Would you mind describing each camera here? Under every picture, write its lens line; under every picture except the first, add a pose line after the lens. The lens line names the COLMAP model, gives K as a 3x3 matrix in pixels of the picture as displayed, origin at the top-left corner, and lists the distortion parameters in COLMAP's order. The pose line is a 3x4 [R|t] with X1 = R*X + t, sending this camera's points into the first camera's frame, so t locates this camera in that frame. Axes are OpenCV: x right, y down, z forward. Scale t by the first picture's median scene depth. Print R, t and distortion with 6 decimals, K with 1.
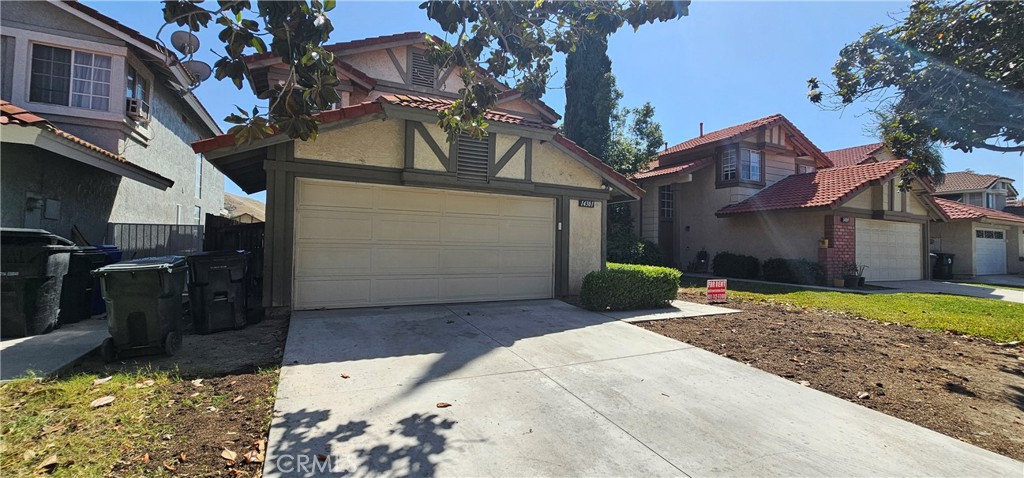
lens RADIAL K [[410.7, 0, 512.0], [0, 410.7, 239.0], [0, 0, 1]] dist [0.000476, -0.008558]
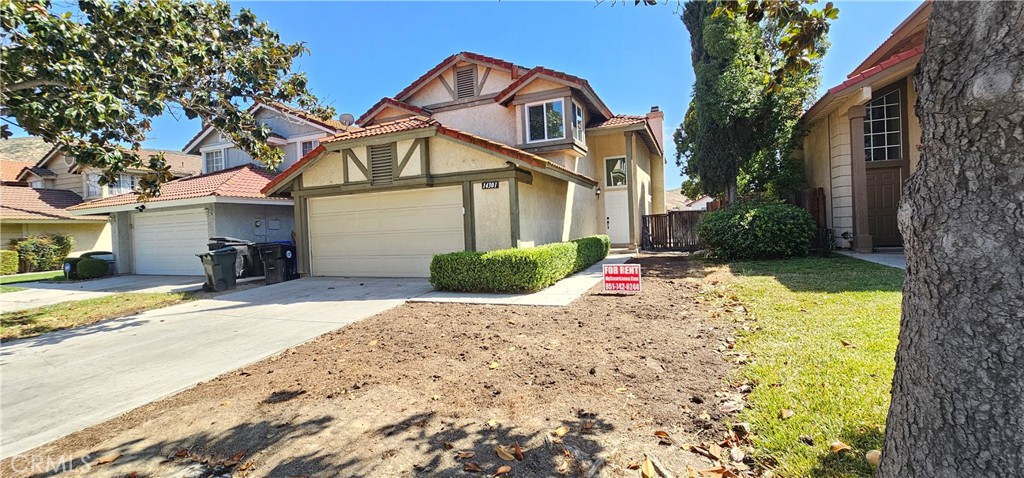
lens RADIAL K [[424.4, 0, 512.0], [0, 424.4, 239.0], [0, 0, 1]] dist [-0.000764, -0.000083]
pose [[0.637862, -0.027981, -0.769642, 1.098706], [0.062109, 0.997954, 0.015193, 0.034897], [0.767642, -0.057492, 0.638295, 0.413464]]
